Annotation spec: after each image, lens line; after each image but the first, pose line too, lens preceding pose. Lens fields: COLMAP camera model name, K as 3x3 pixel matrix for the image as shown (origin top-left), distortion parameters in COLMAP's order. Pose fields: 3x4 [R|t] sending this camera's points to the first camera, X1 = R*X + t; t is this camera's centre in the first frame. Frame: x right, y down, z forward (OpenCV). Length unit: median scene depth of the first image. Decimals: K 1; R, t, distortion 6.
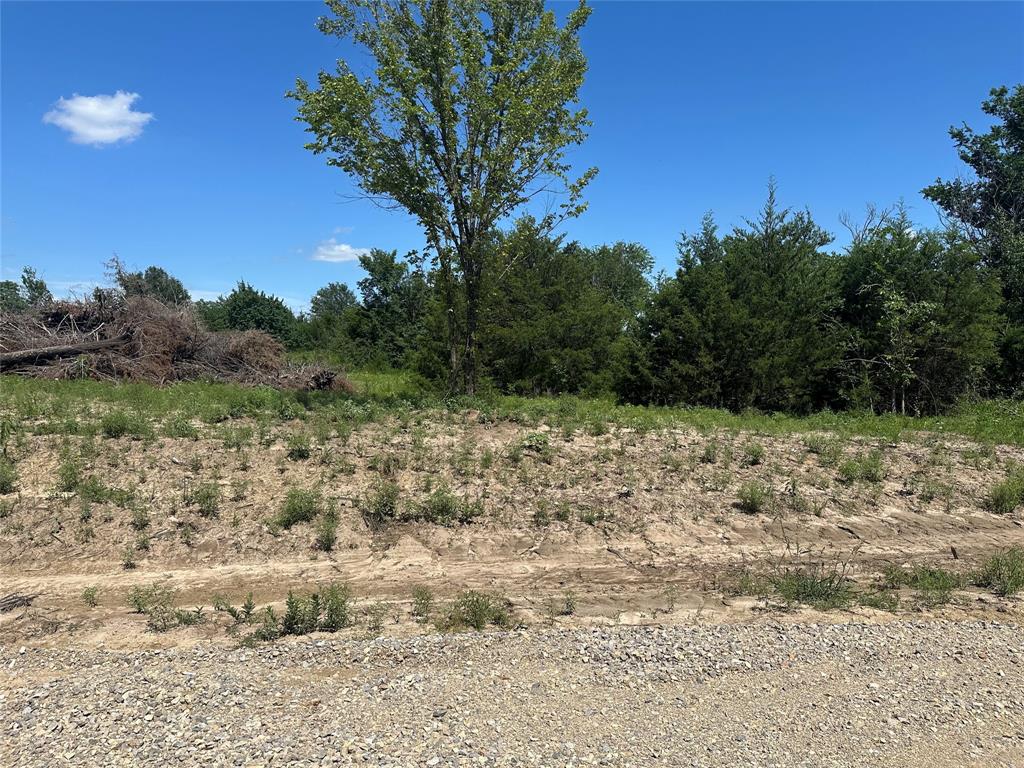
lens RADIAL K [[725.8, 0, 507.8], [0, 725.8, 368.4], [0, 0, 1]] dist [0.136165, -0.258682]
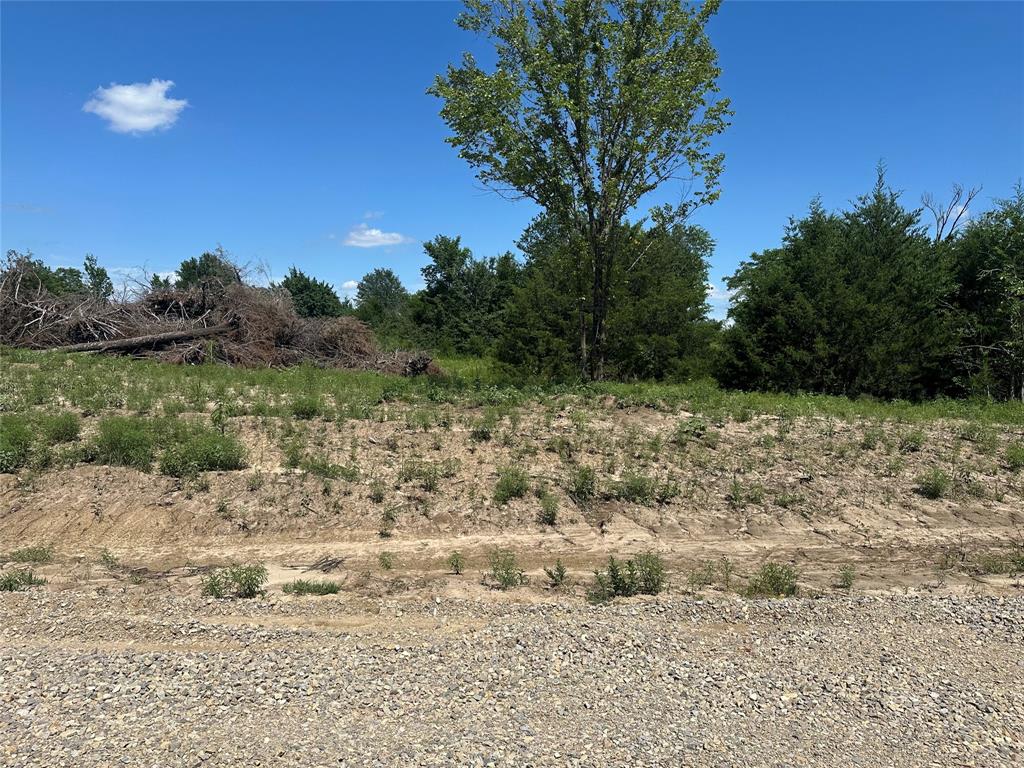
lens RADIAL K [[725.8, 0, 507.8], [0, 725.8, 368.4], [0, 0, 1]] dist [0.136165, -0.258682]
pose [[0.997326, 0.002889, -0.073028, -0.101112], [-0.001418, 0.999795, 0.020192, -0.001469], [0.073071, -0.020034, 0.997126, -0.030373]]
